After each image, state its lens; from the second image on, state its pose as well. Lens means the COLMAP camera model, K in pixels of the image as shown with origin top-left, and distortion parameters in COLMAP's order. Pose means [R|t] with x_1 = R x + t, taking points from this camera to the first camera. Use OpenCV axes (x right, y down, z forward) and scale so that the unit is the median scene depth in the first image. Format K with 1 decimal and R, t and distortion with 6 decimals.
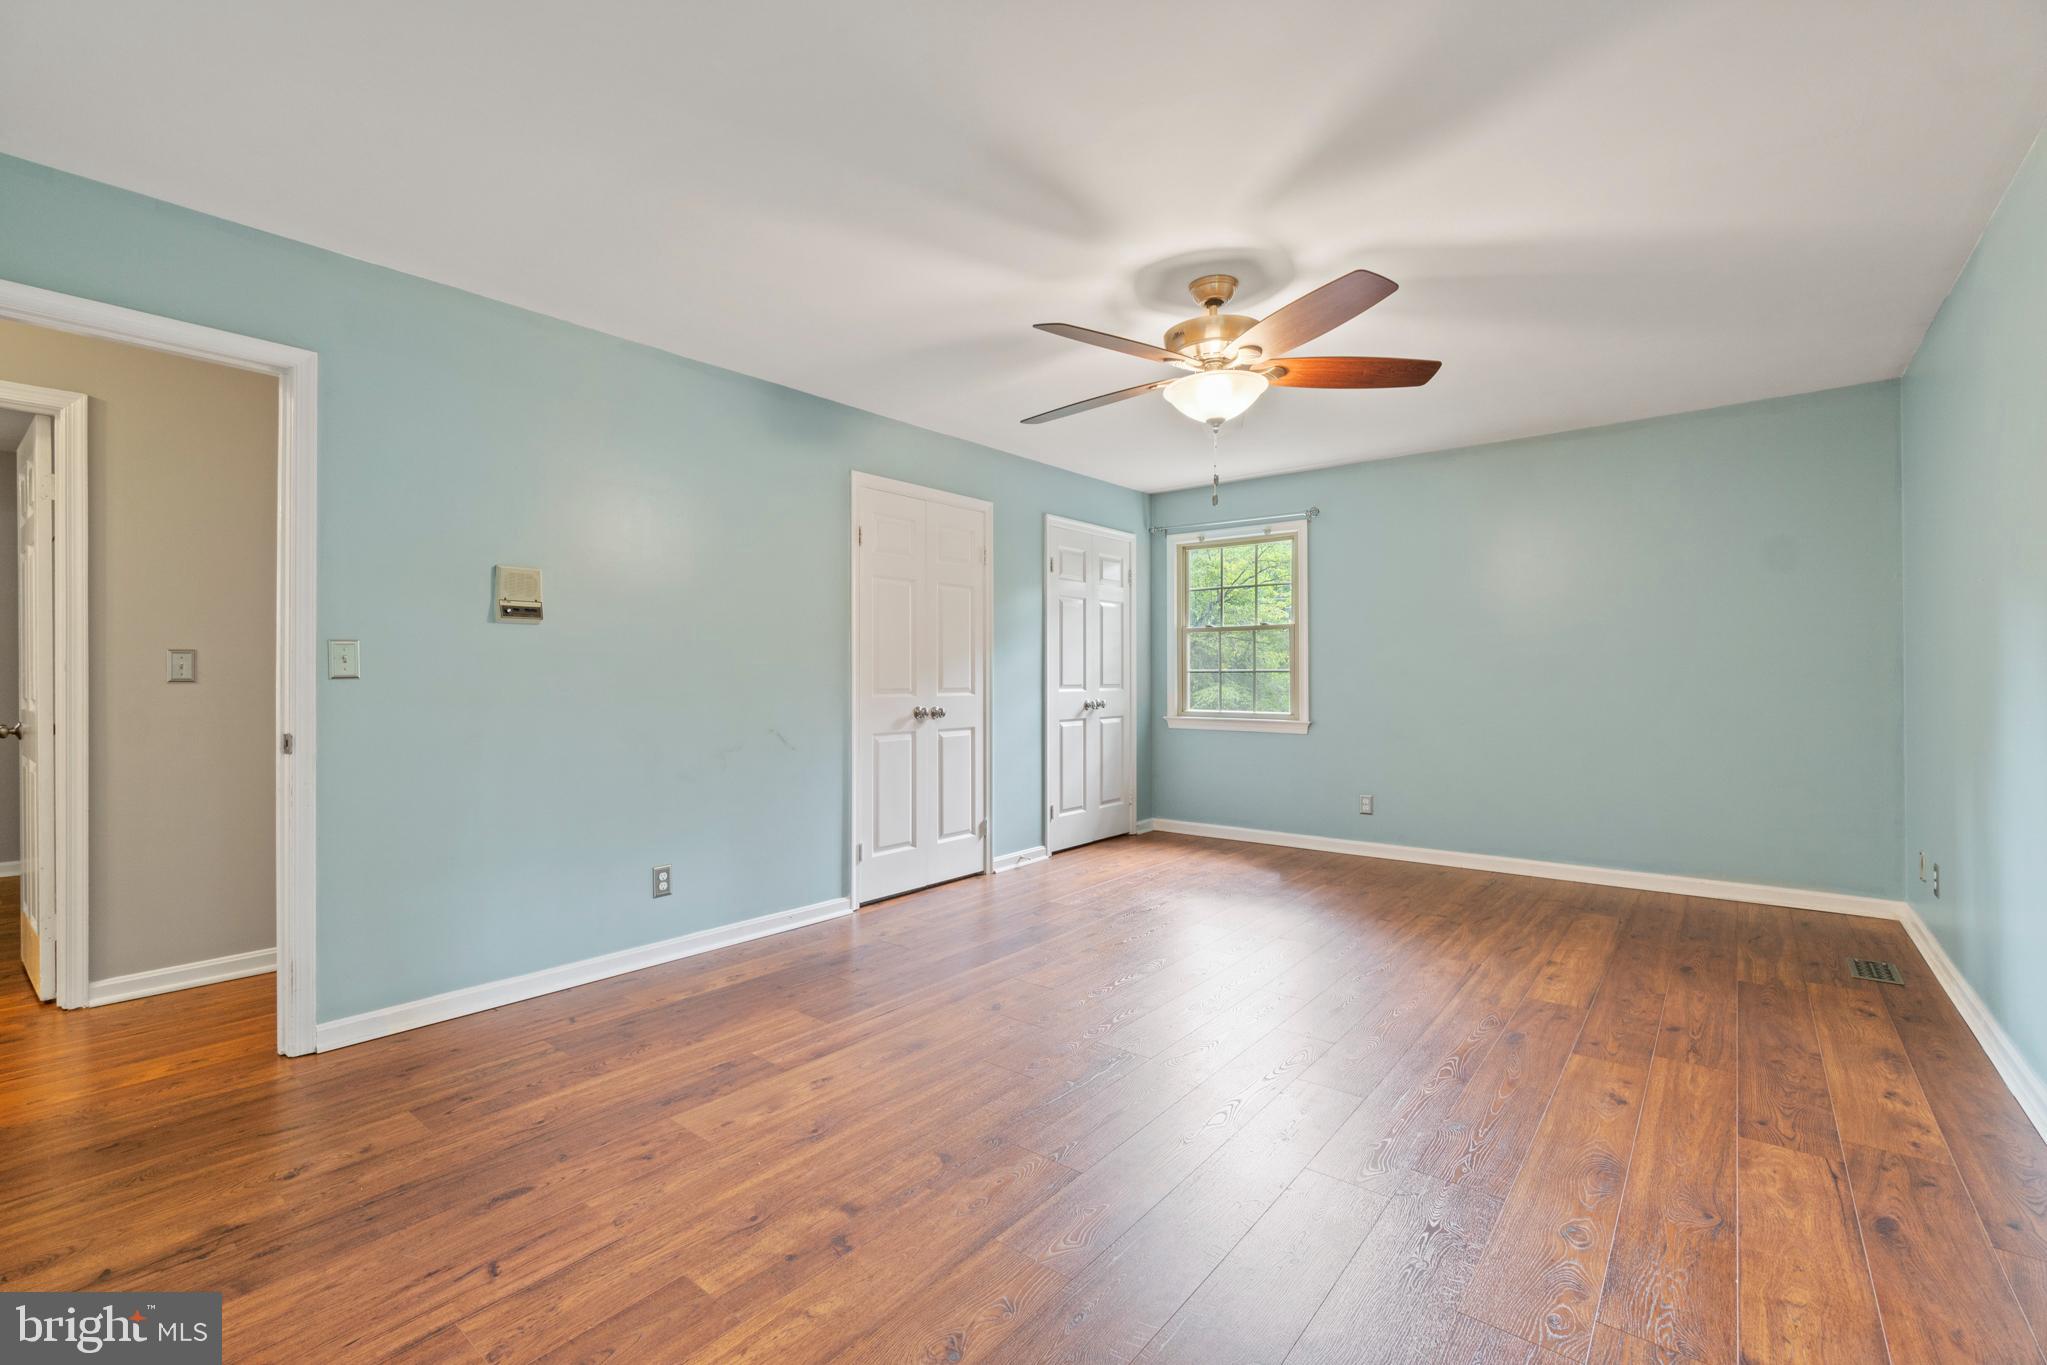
lens RADIAL K [[880.5, 0, 1006.5], [0, 880.5, 680.1], [0, 0, 1]] dist [-0.003635, -0.000077]
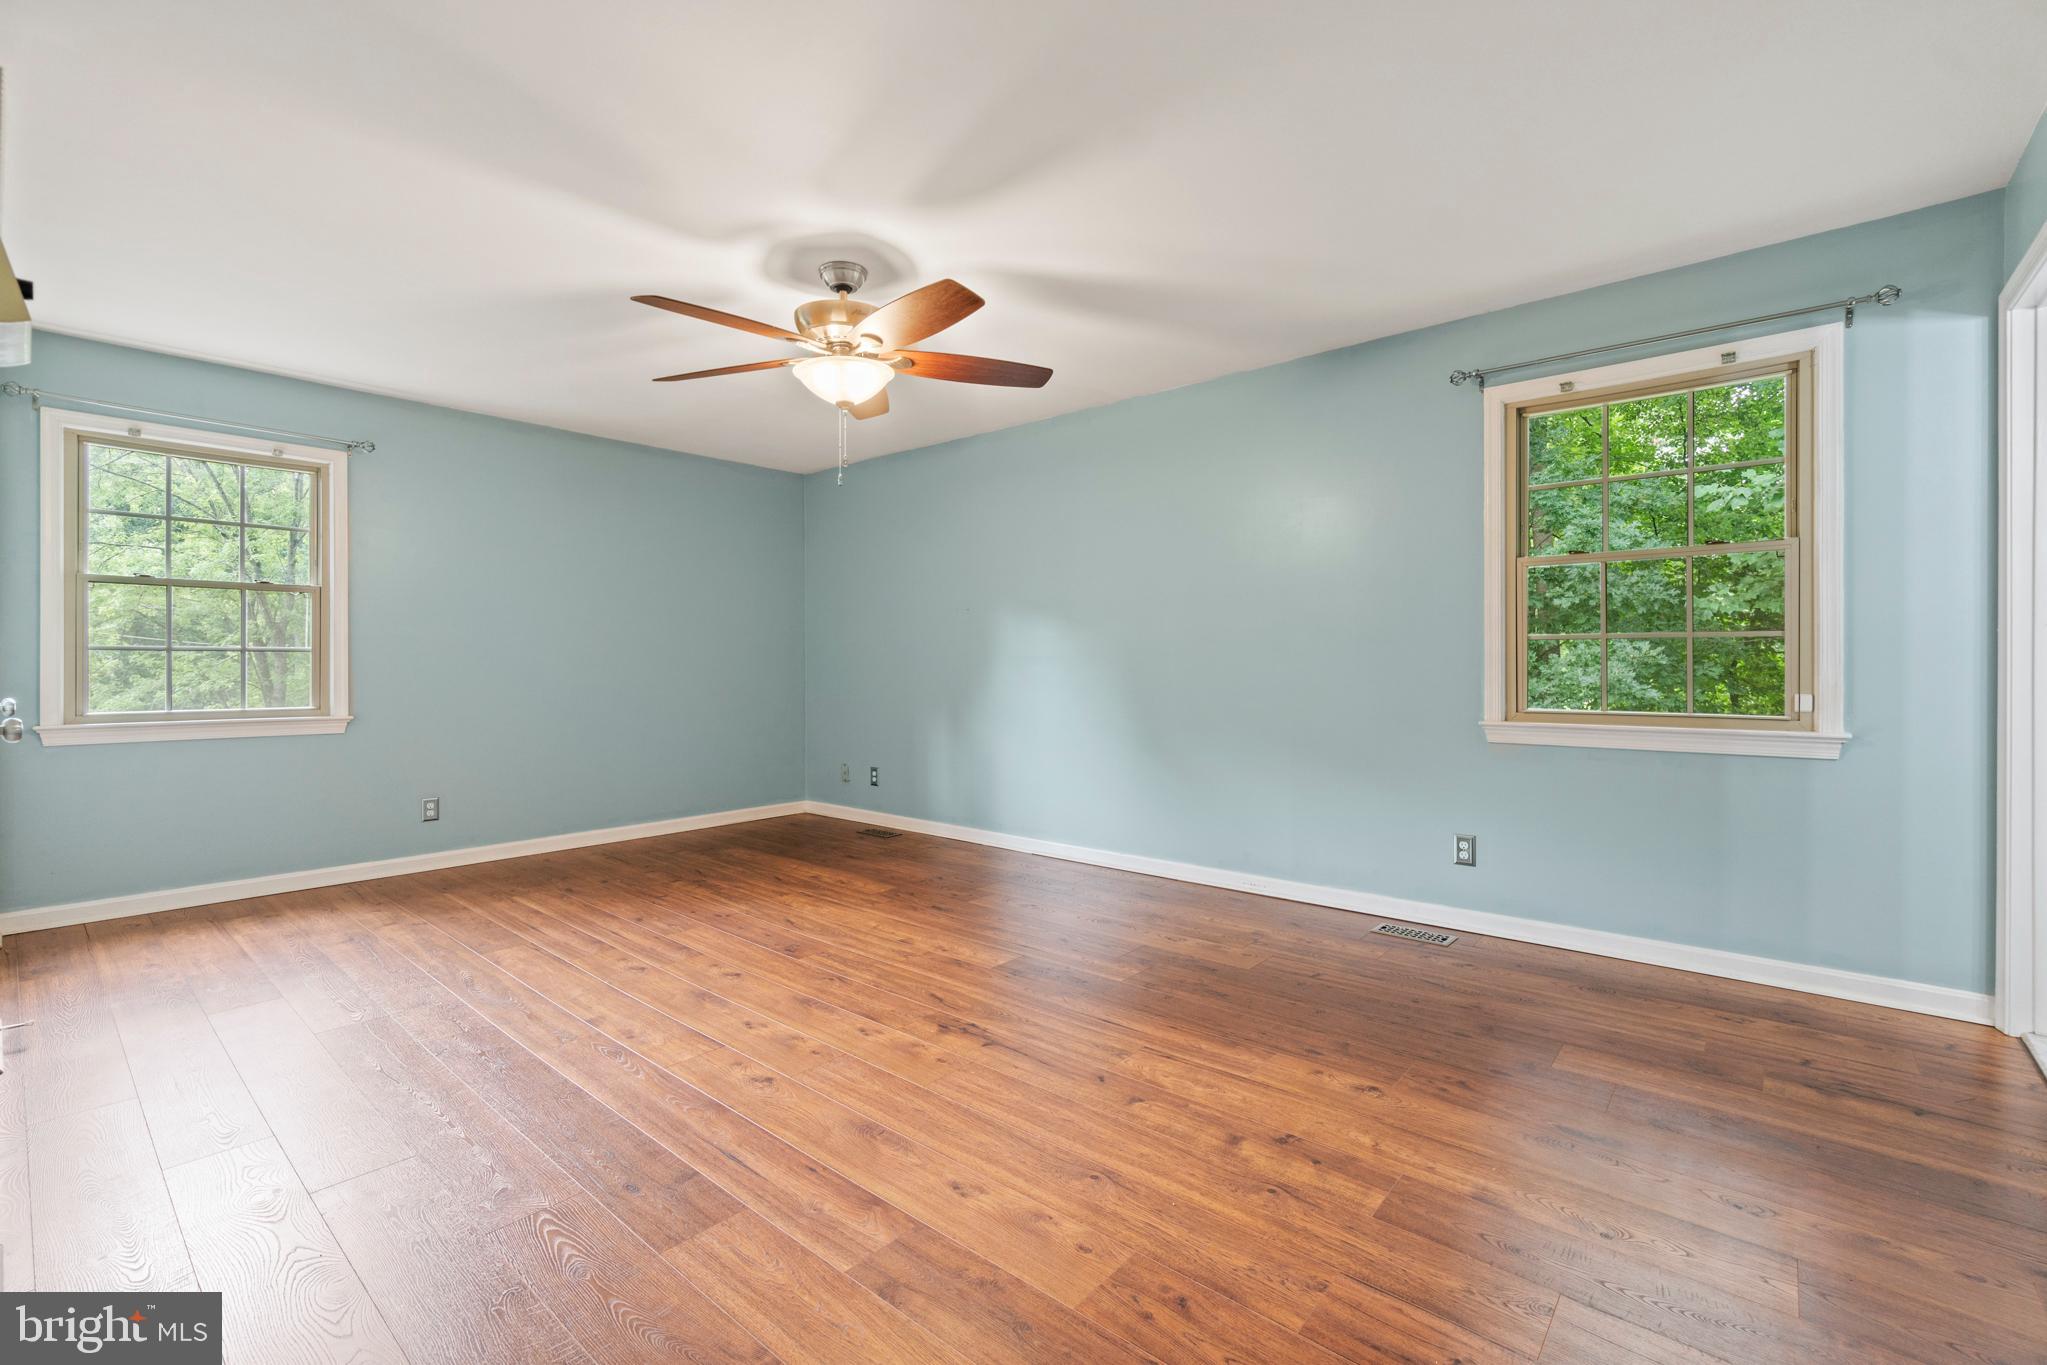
lens RADIAL K [[886.6, 0, 1011.4], [0, 886.6, 672.9], [0, 0, 1]] dist [-0.005454, -0.000212]
pose [[0.023124, -0.006630, 0.999711, -0.515388], [0.004978, 0.999966, 0.006517, 0.009050], [-0.999720, 0.004825, 0.023156, 0.508587]]
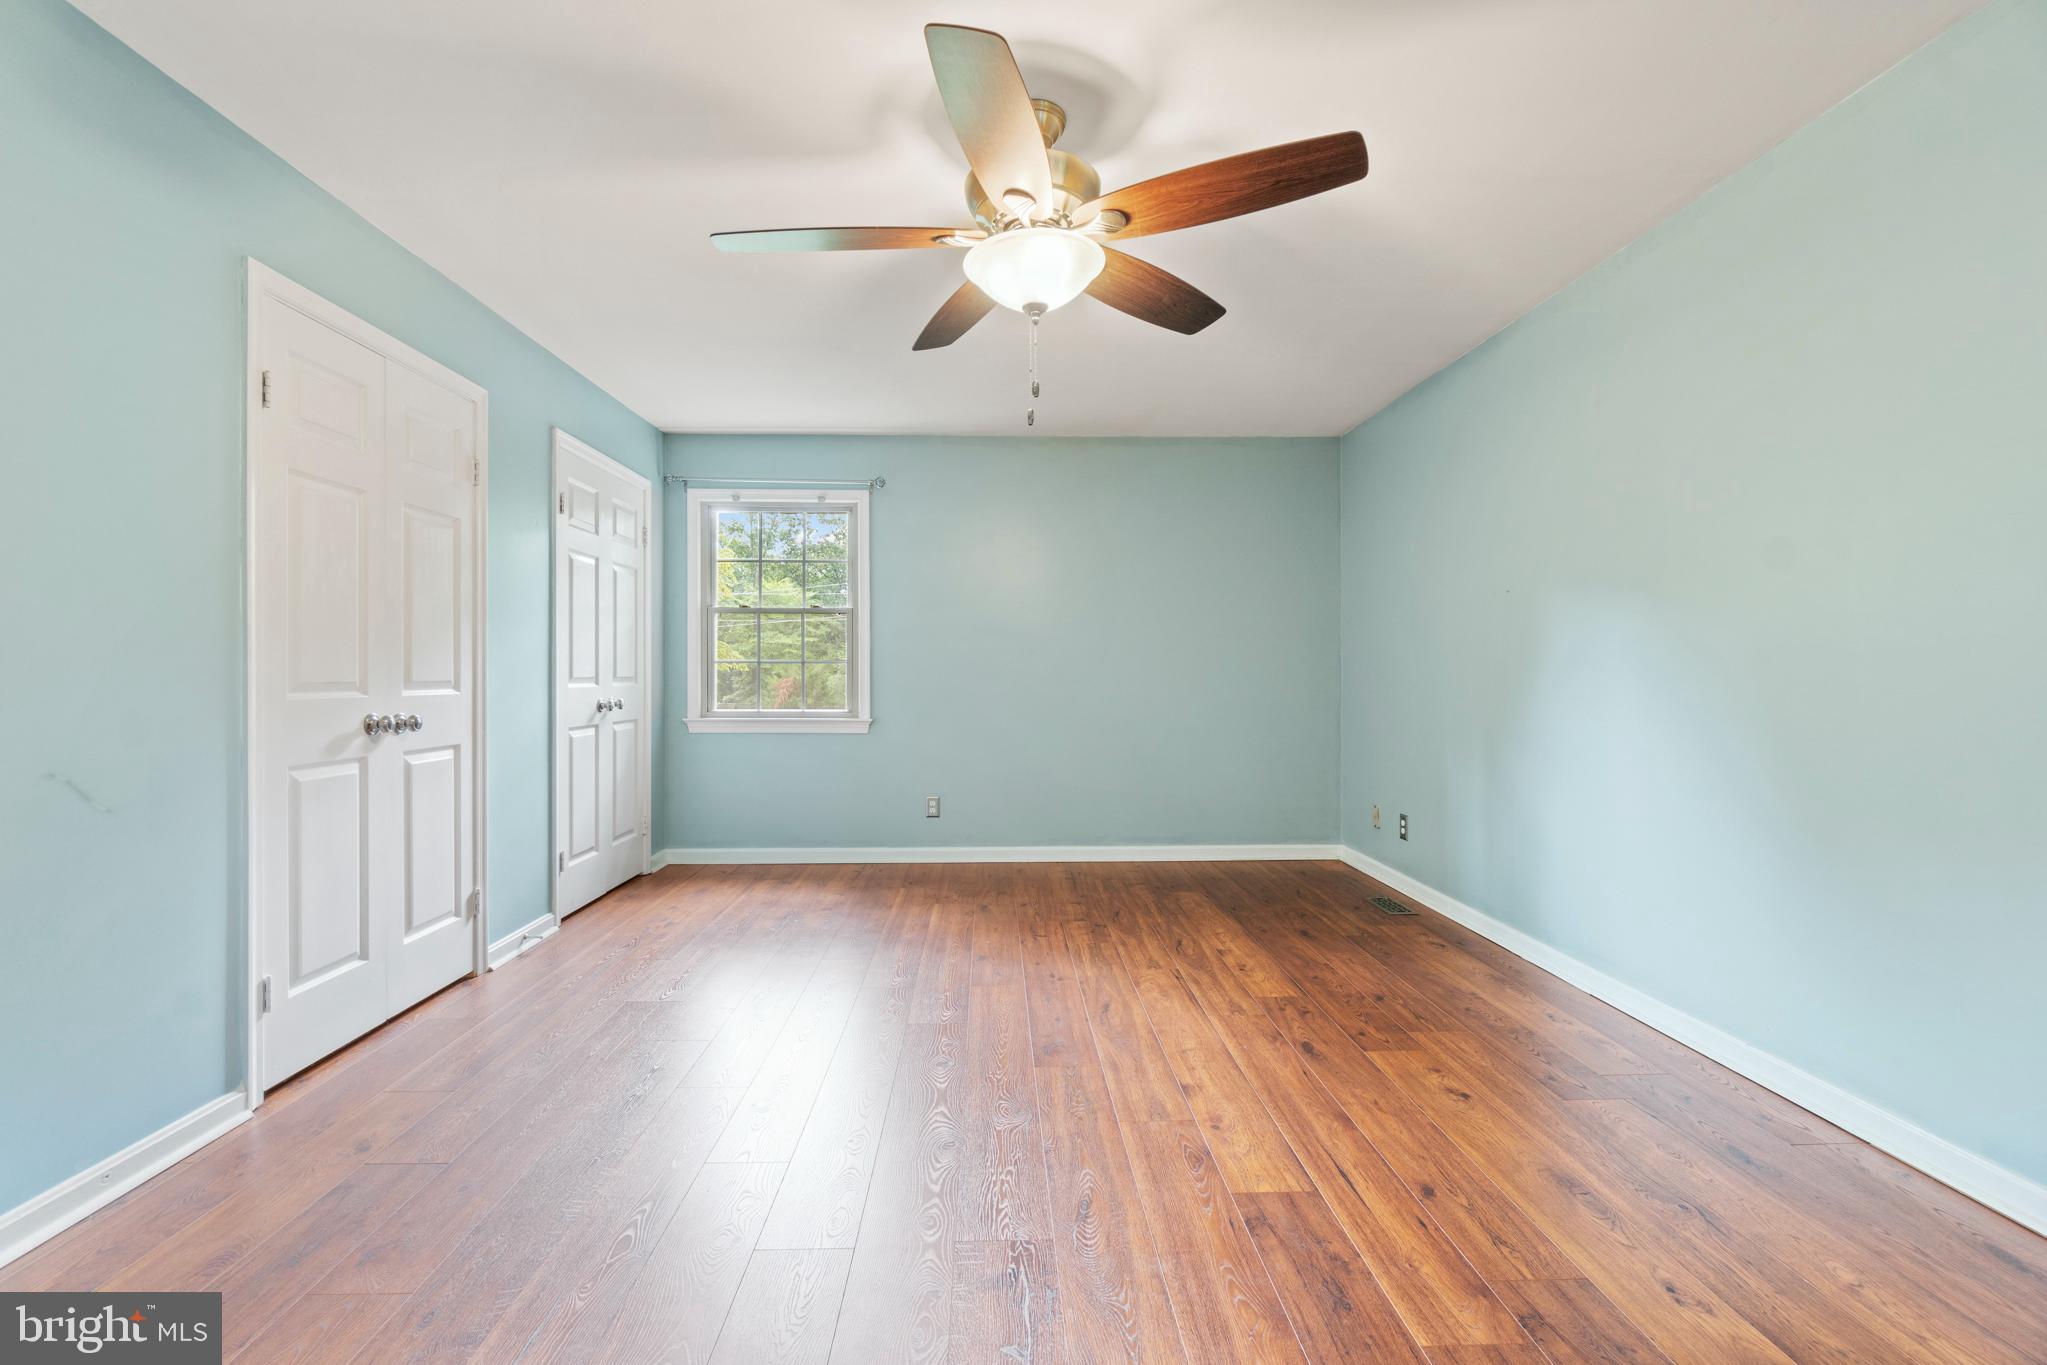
lens RADIAL K [[880.5, 0, 1006.5], [0, 880.5, 680.1], [0, 0, 1]] dist [-0.003635, -0.000077]
pose [[0.754841, -0.002148, 0.655904, -0.167117], [0.000121, 0.999995, 0.003136, 0.006573], [-0.655908, -0.002288, 0.754838, 0.303204]]
